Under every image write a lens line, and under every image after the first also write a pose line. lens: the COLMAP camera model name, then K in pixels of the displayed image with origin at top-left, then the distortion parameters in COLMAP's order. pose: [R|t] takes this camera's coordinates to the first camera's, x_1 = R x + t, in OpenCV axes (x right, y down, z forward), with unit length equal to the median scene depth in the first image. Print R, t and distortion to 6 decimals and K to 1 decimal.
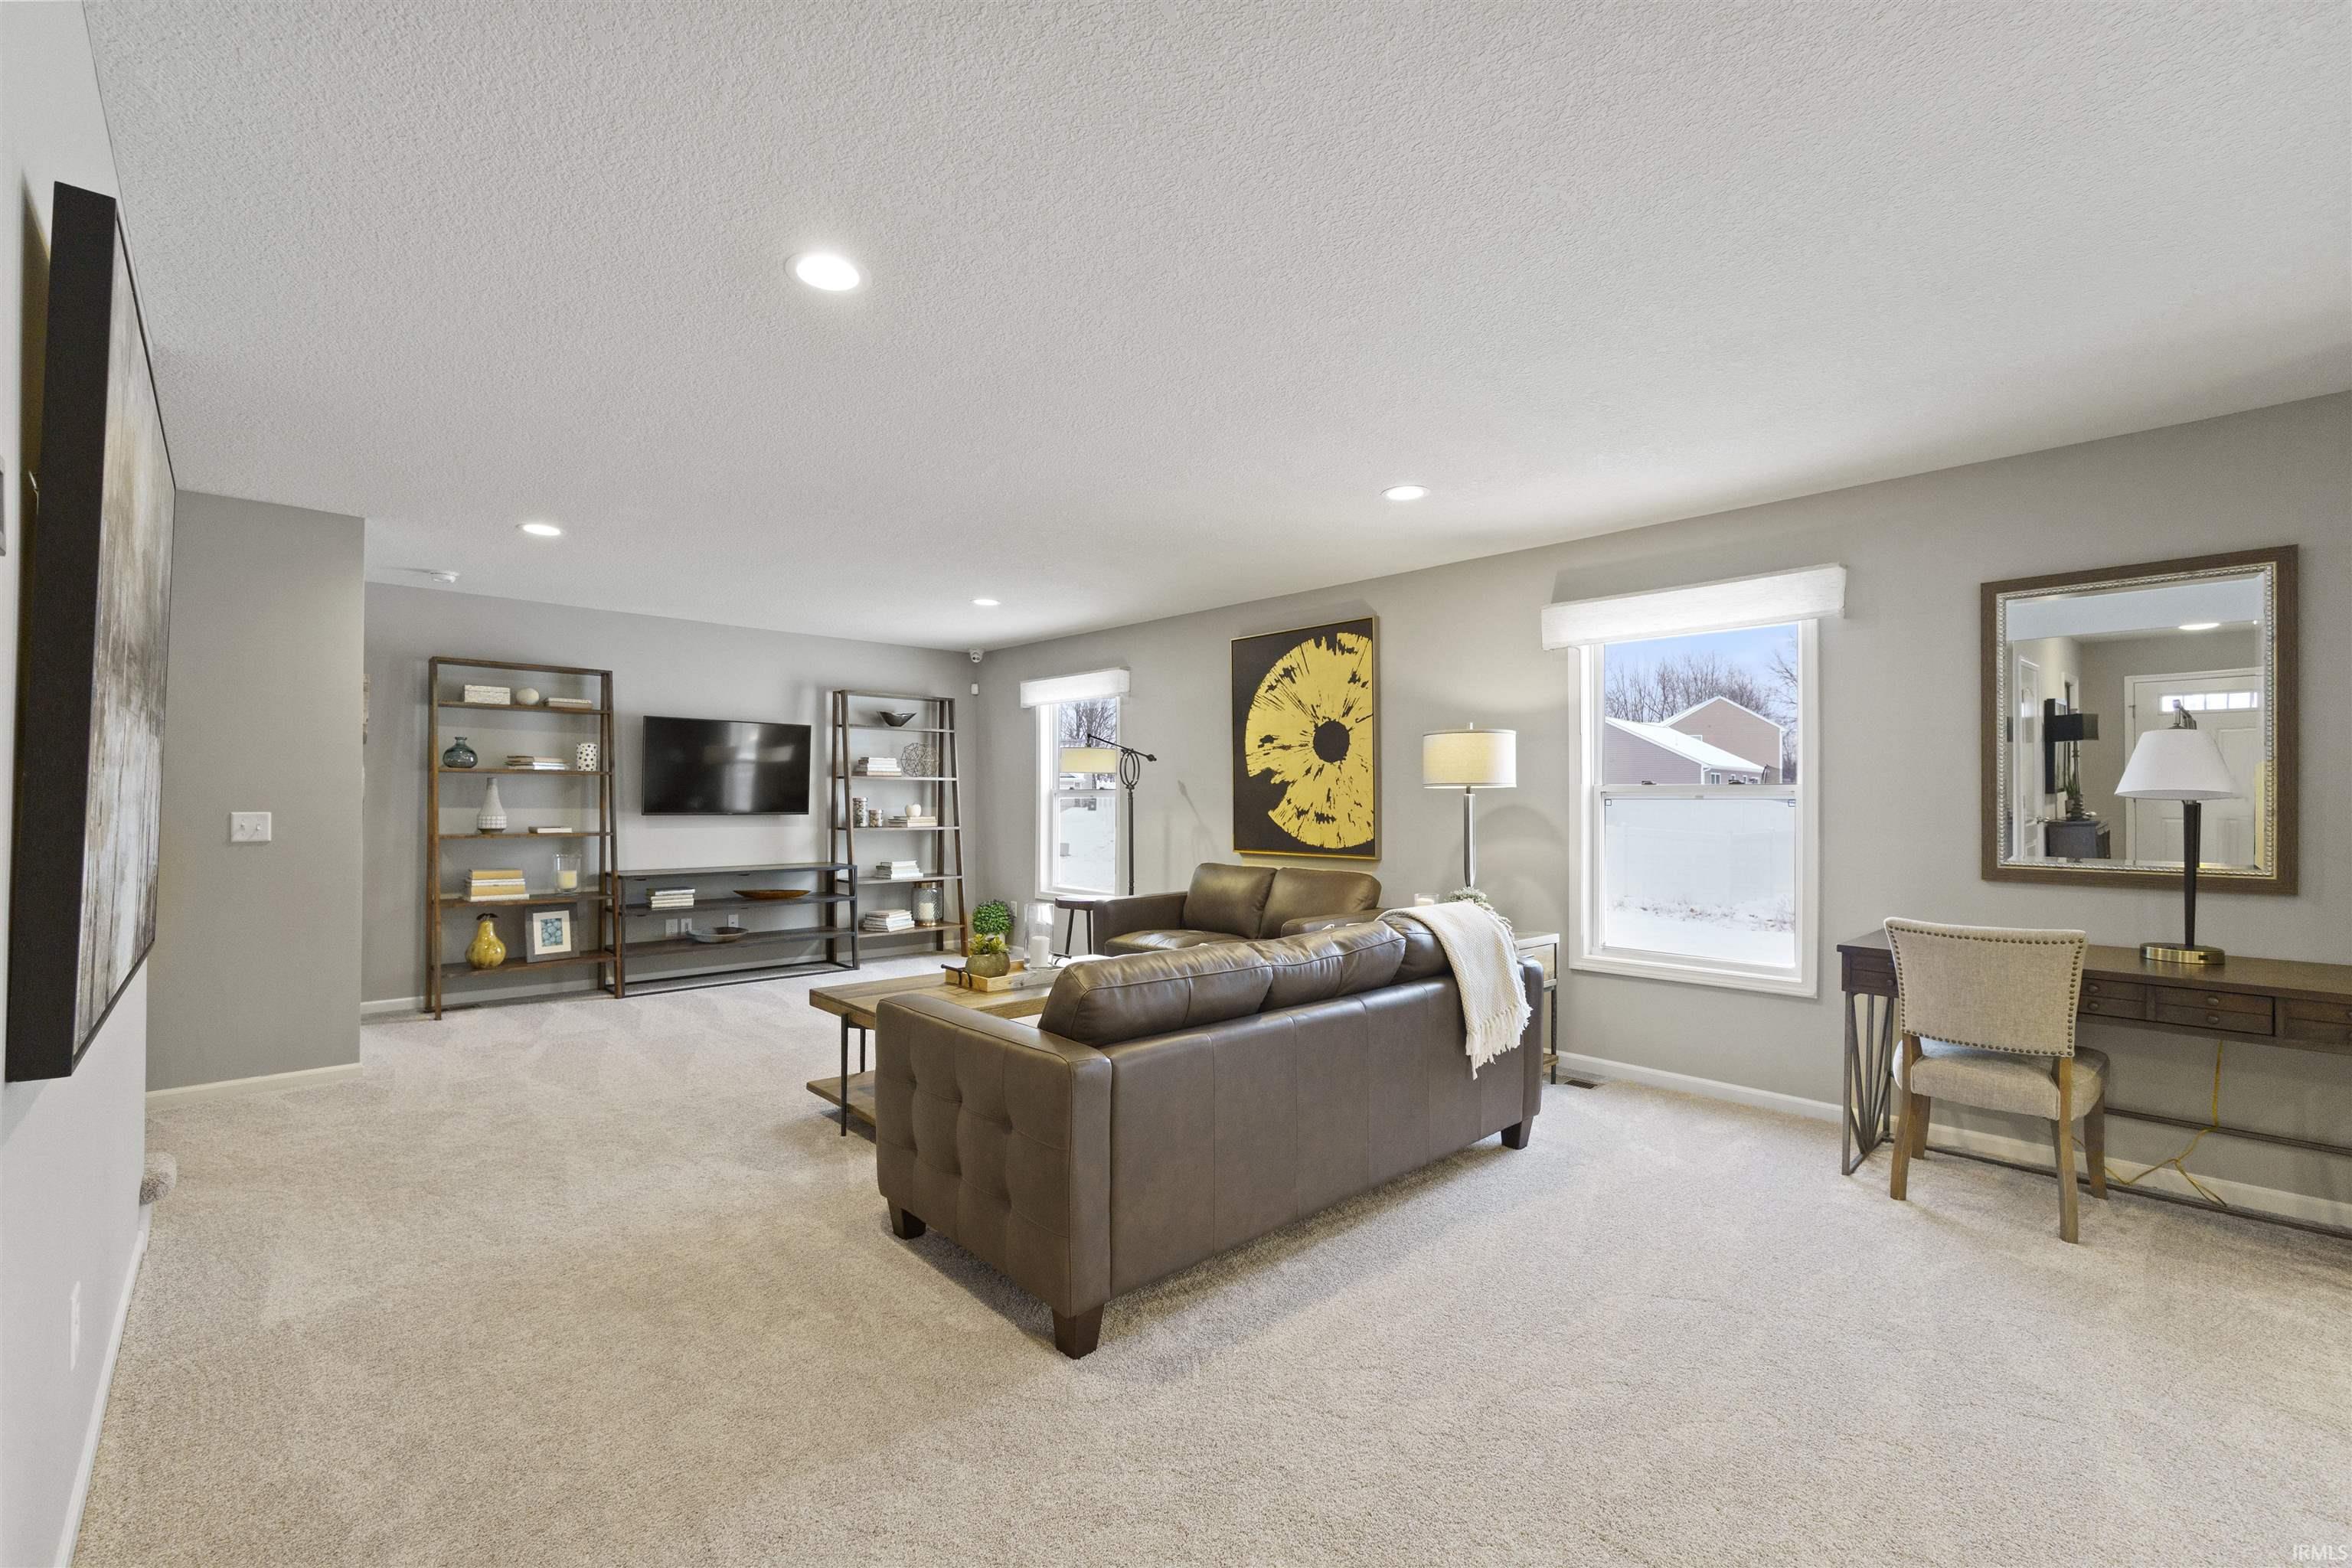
lens RADIAL K [[980.3, 0, 1168.2], [0, 980.3, 786.4], [0, 0, 1]] dist [-0.000478, 0.000358]
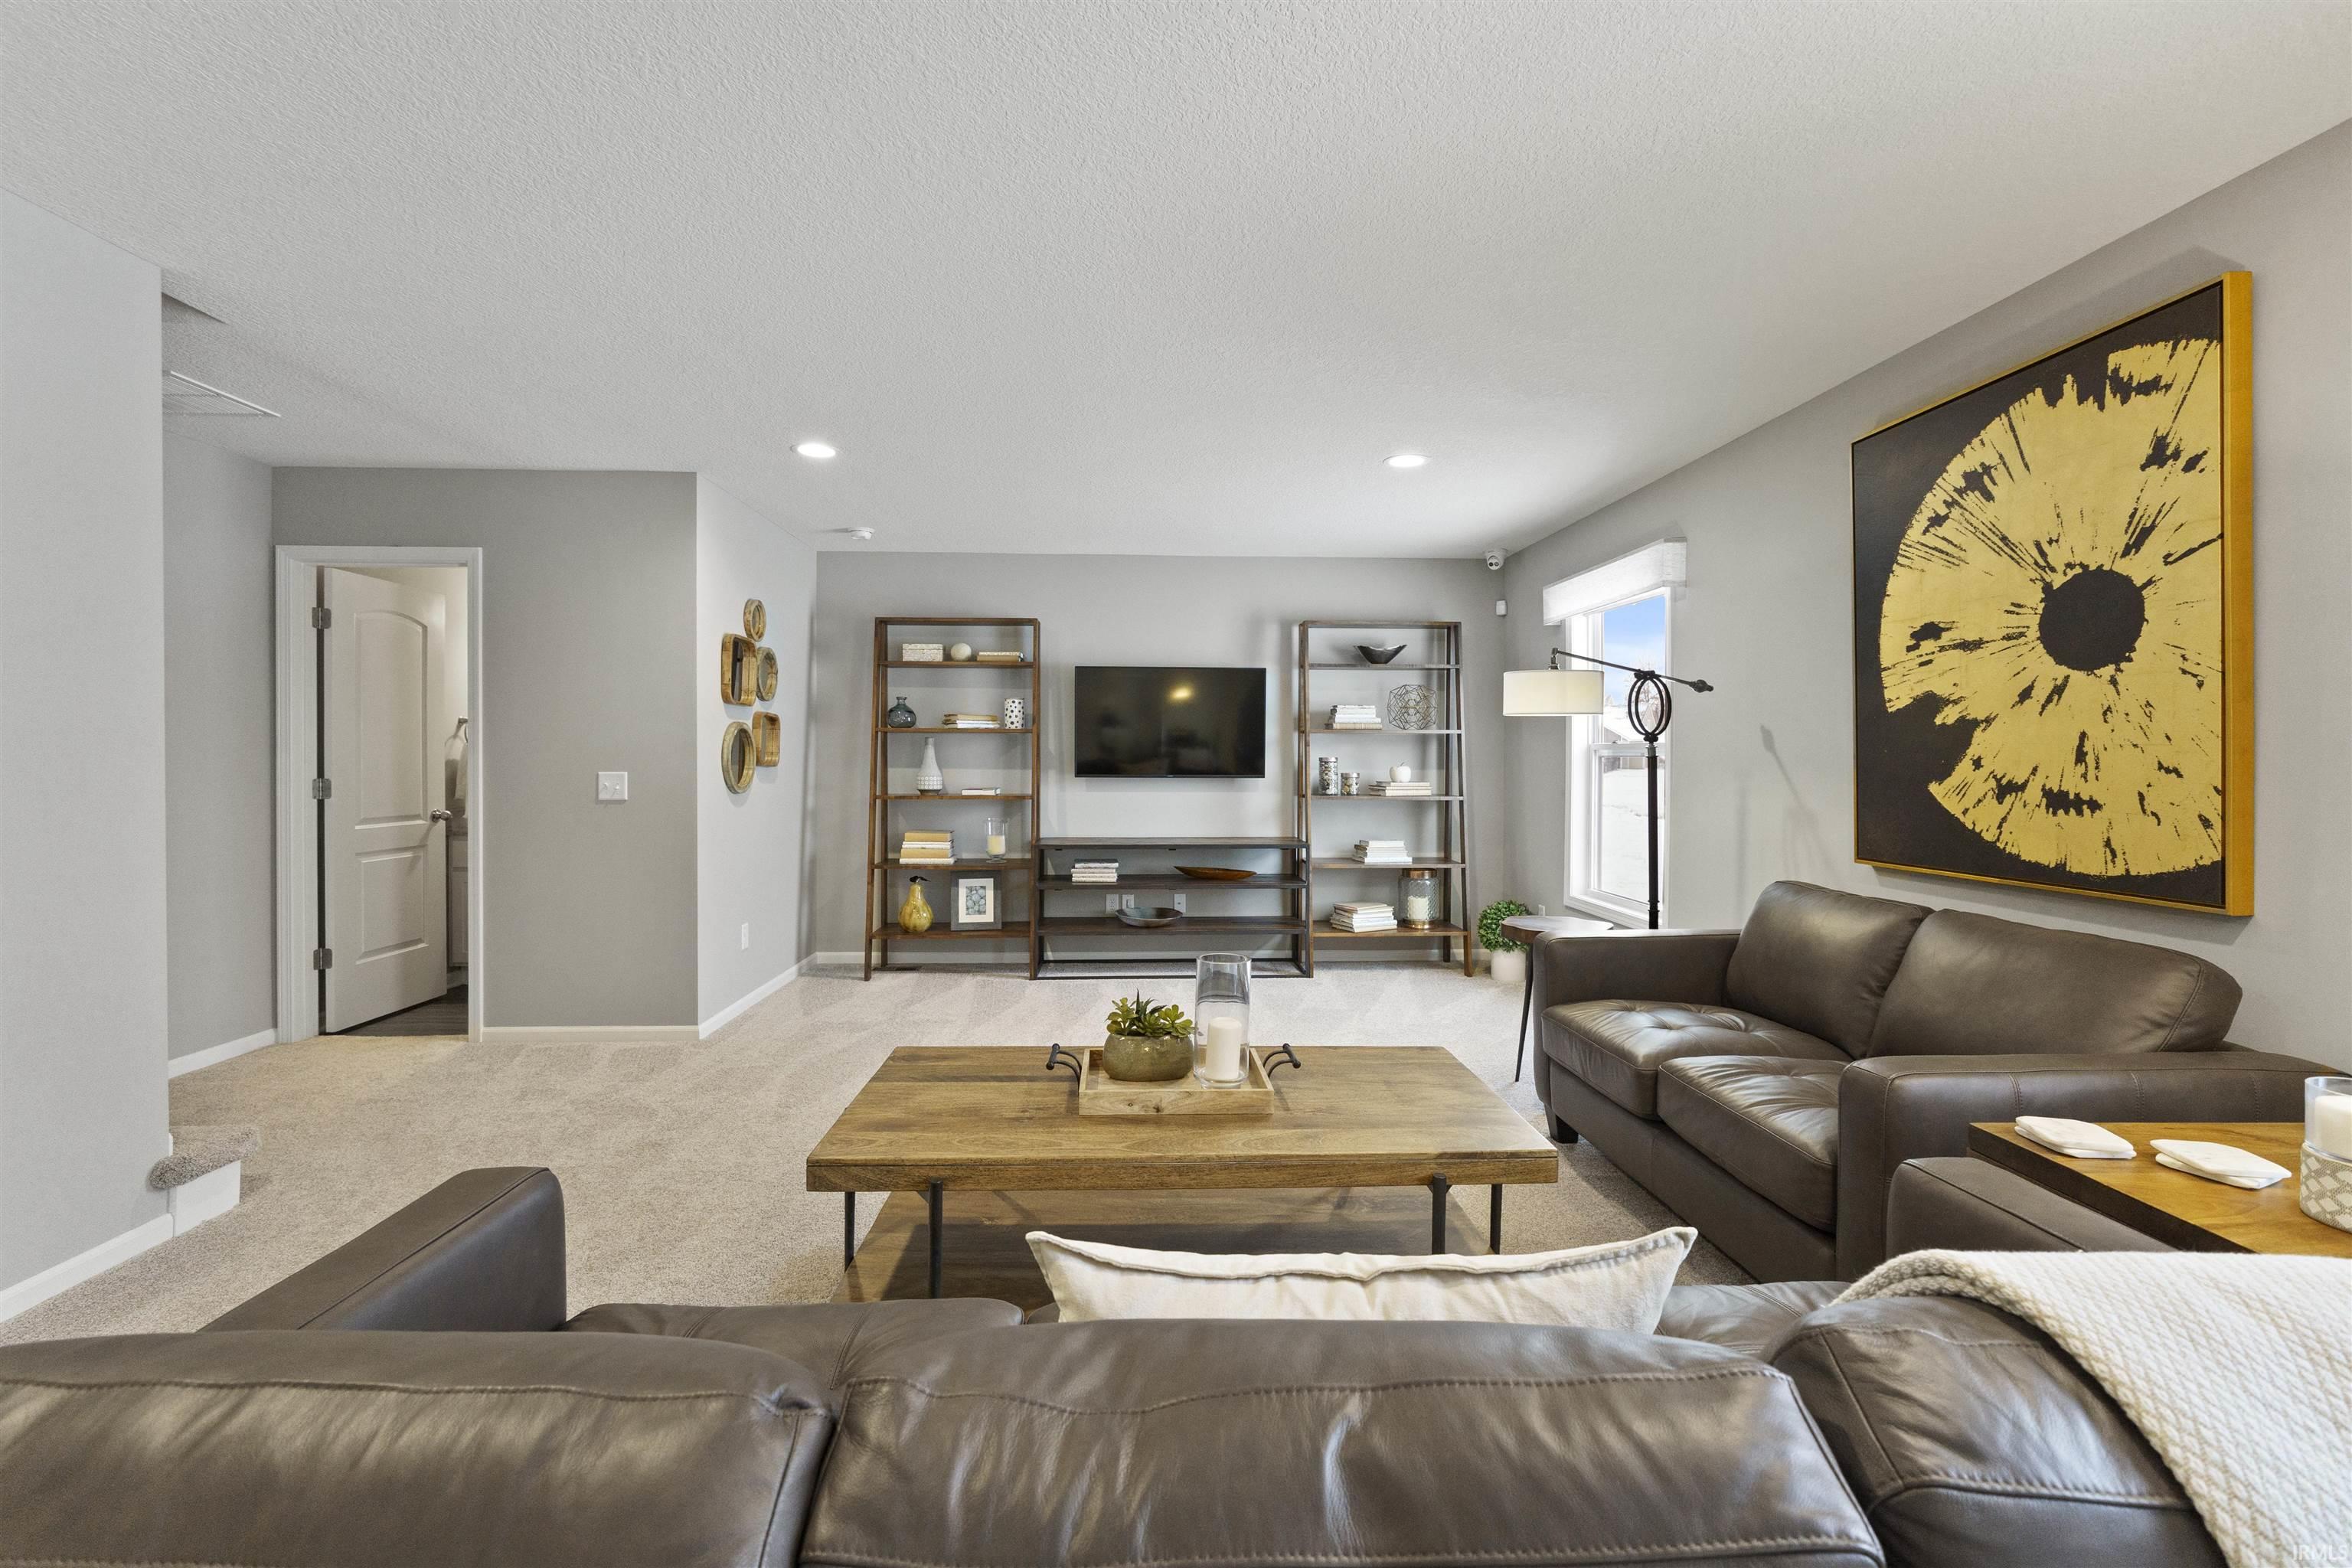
lens RADIAL K [[994.4, 0, 1180.8], [0, 994.4, 758.8], [0, 0, 1]] dist [0.014555, 0.000431]
pose [[0.761485, -0.001162, -0.648182, 0.140926], [0.009219, 0.999917, 0.009038, 0.005689], [0.648117, -0.012858, 0.761432, 0.396022]]
